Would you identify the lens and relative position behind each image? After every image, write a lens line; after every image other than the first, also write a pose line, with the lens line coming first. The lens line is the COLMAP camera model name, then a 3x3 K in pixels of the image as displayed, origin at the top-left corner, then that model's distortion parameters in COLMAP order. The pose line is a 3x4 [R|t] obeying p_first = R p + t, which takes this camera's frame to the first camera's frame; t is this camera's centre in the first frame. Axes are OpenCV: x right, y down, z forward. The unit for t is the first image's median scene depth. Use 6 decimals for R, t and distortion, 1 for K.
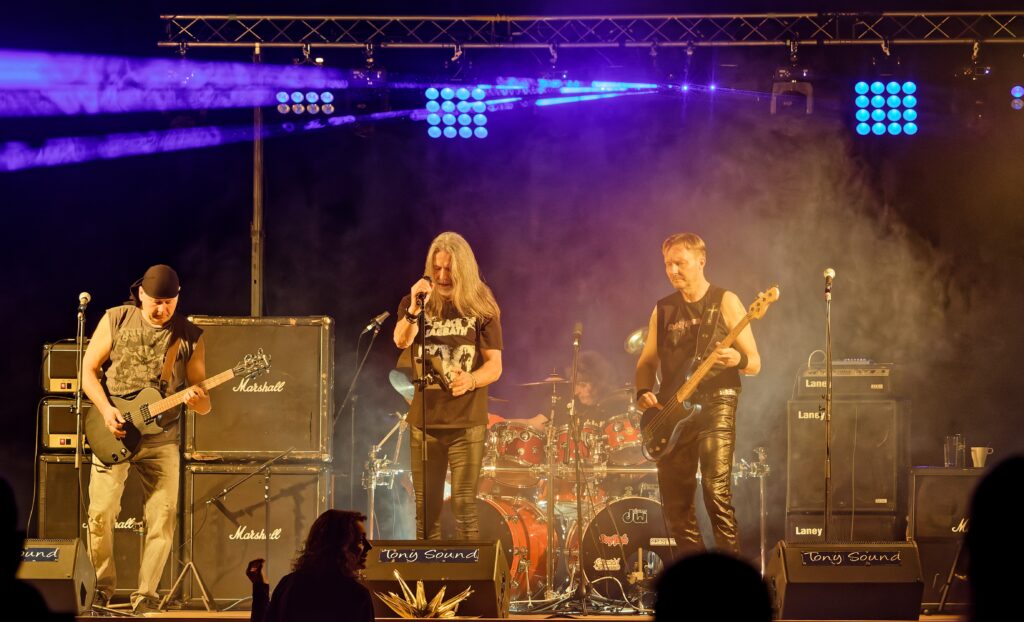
lens RADIAL K [[5143.5, 0, 511.6], [0, 5143.5, 304.4], [0, 0, 1]] dist [0.043796, 0.000000]
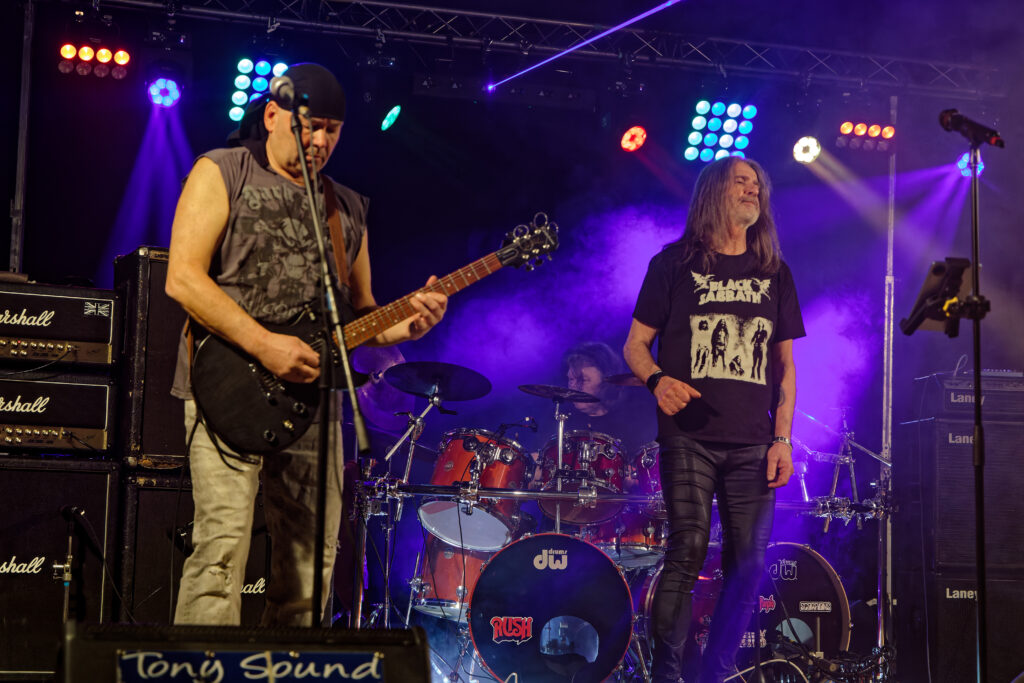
lens RADIAL K [[2072.0, 0, 520.9], [0, 2072.0, 322.8], [0, 0, 1]] dist [0.082846, 0.000000]
pose [[0.912462, 0.067159, 0.403613, -0.124909], [-0.040913, 0.996469, -0.073313, 0.029215], [-0.407112, 0.050382, 0.911988, 0.740941]]
